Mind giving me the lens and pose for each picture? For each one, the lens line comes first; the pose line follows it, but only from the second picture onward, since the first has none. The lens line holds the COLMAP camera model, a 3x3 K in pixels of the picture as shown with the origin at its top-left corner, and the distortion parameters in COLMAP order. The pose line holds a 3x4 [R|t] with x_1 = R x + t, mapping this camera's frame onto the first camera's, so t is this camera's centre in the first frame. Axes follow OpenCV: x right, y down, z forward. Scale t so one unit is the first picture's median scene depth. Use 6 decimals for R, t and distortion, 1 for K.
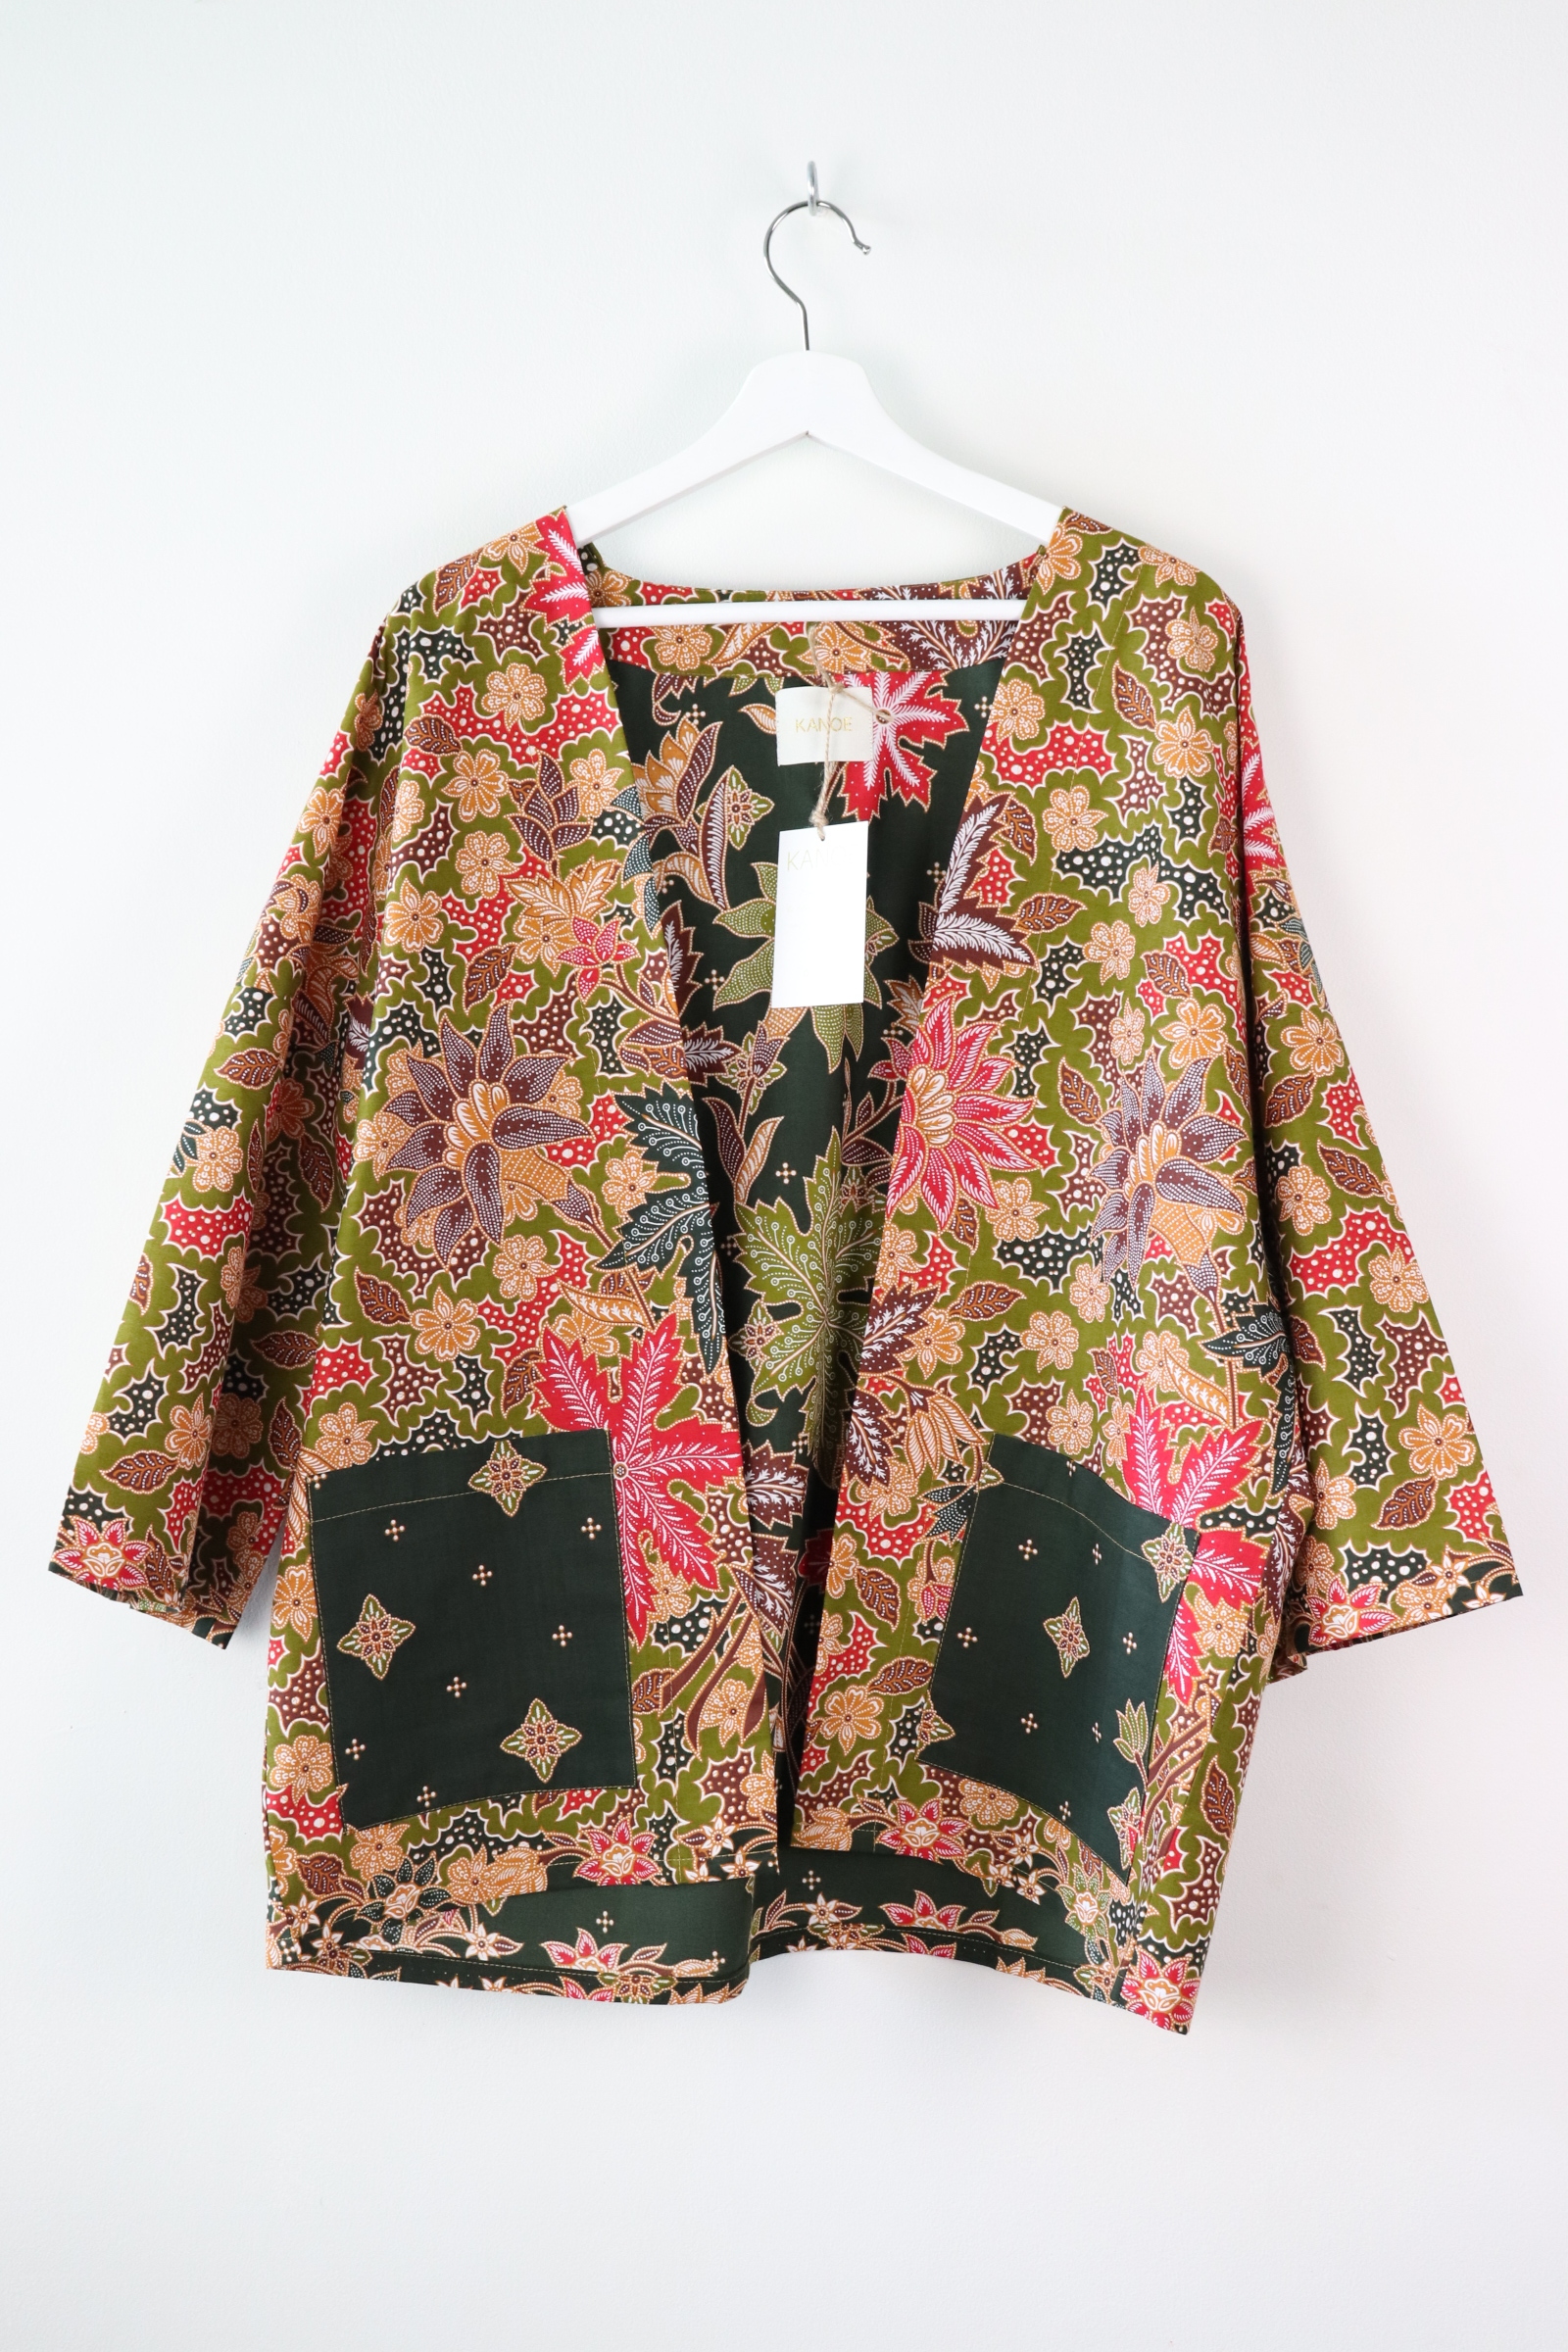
lens RADIAL K [[2975.2, 0, 778.5], [0, 2975.2, 1099.1], [0, 0, 1]] dist [-0.050058, -0.034222]
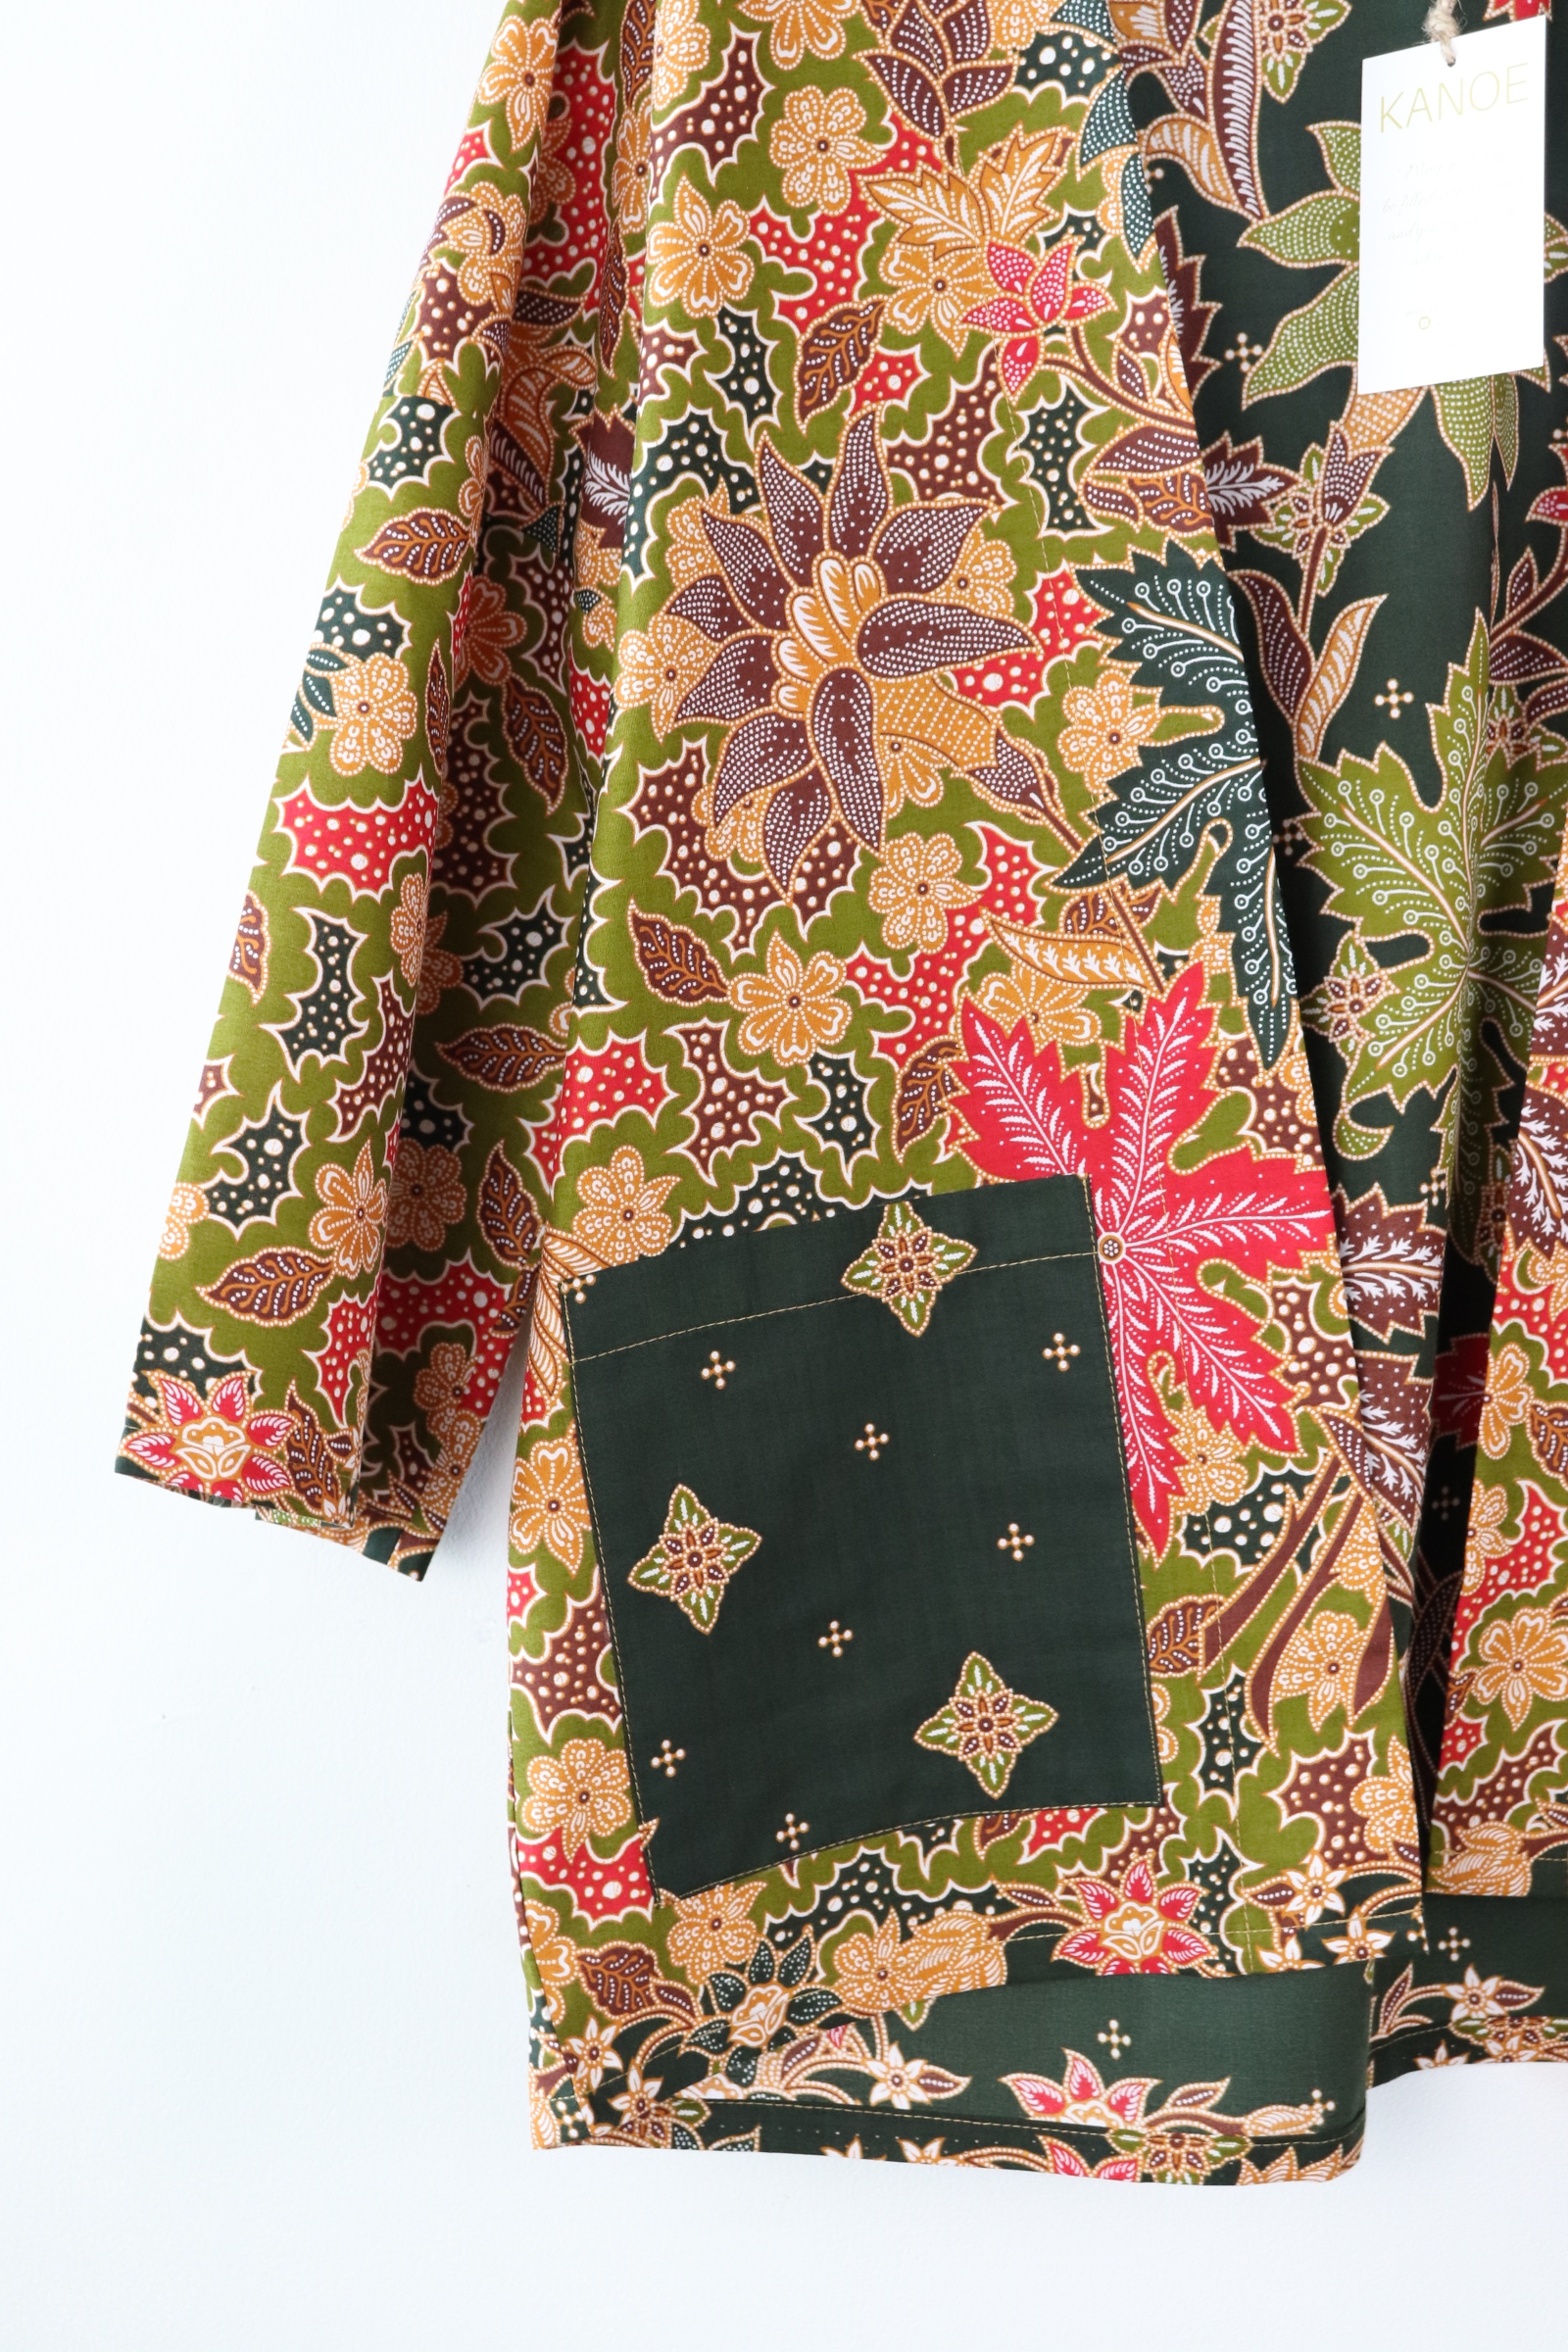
lens RADIAL K [[4318.2, 0, 784.0], [0, 4318.2, 1176.0], [0, 0, 1]] dist [0.002960, 0.870312]
pose [[0.996183, -0.037907, -0.078631, -0.050777], [0.046578, 0.992668, 0.111539, 0.018397], [0.073826, -0.114776, 0.990644, 0.195330]]
